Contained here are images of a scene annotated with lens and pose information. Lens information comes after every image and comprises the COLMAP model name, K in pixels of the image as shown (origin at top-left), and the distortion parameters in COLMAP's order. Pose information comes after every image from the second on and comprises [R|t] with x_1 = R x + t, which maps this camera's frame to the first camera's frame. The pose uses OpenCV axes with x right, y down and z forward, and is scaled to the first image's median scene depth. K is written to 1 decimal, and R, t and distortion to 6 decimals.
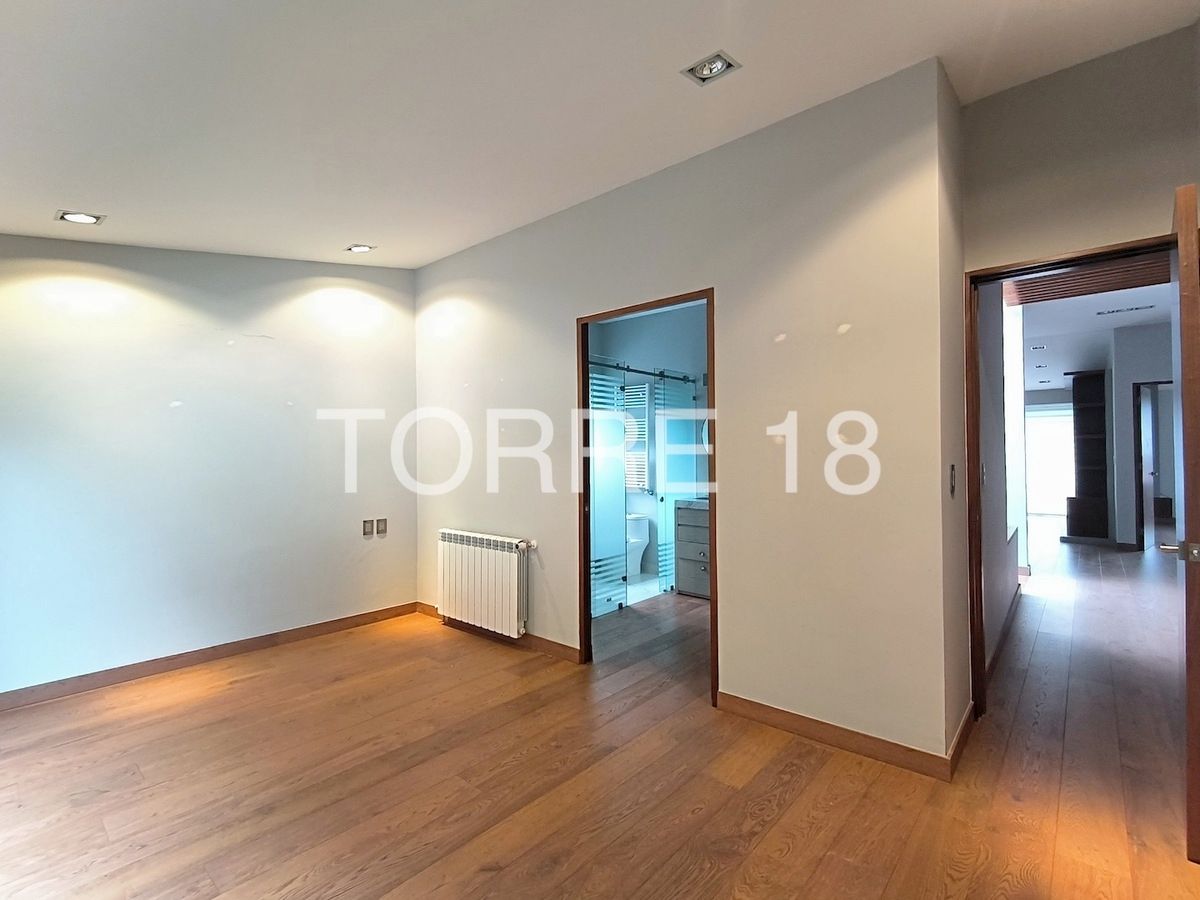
lens RADIAL K [[554.6, 0, 591.3], [0, 554.6, 444.2], [0, 0, 1]] dist [0.002173, 0.000501]
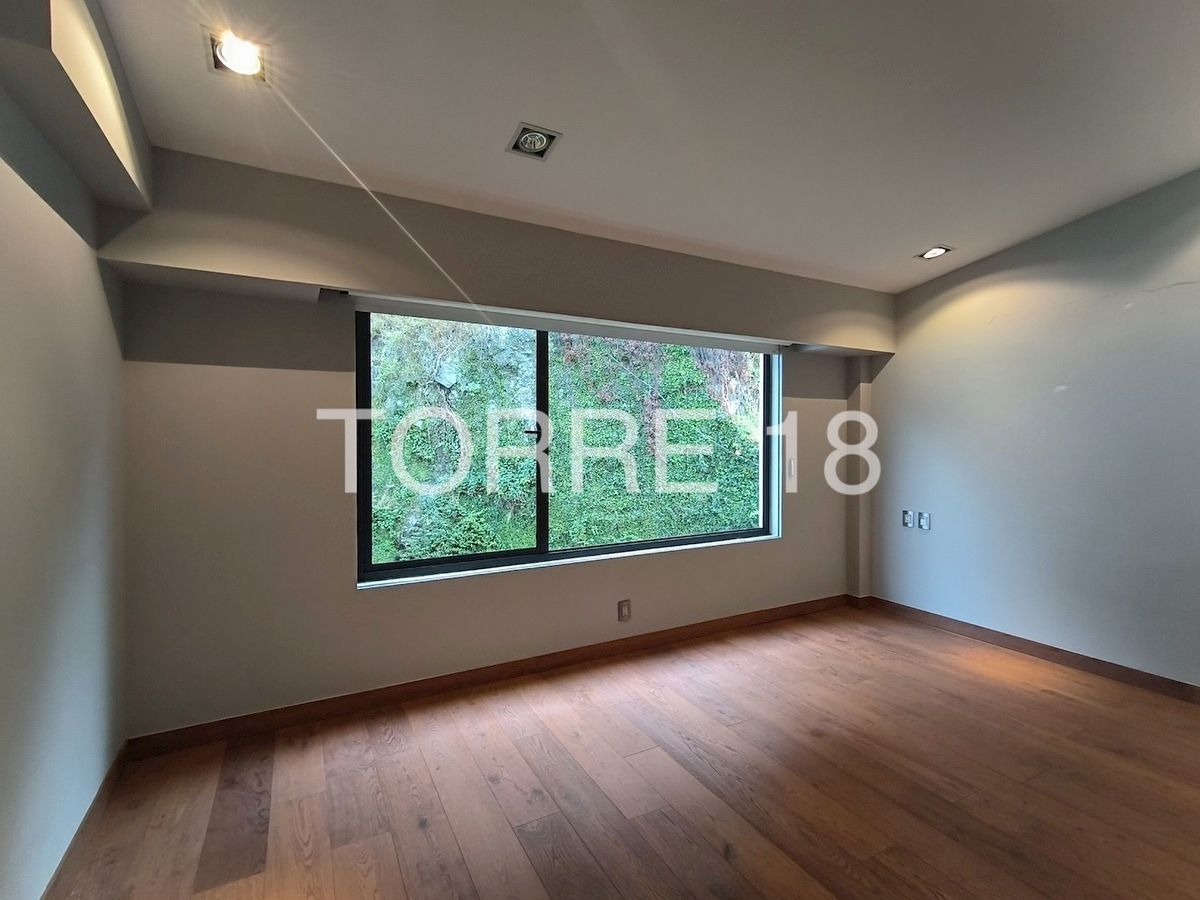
lens RADIAL K [[554.6, 0, 590.4], [0, 554.6, 447.3], [0, 0, 1]] dist [0.002173, 0.000501]
pose [[-0.344172, 0.019888, -0.938696, 0.531186], [0.019147, 0.999716, 0.014161, -0.000232], [0.938711, -0.013099, -0.344456, 0.699484]]
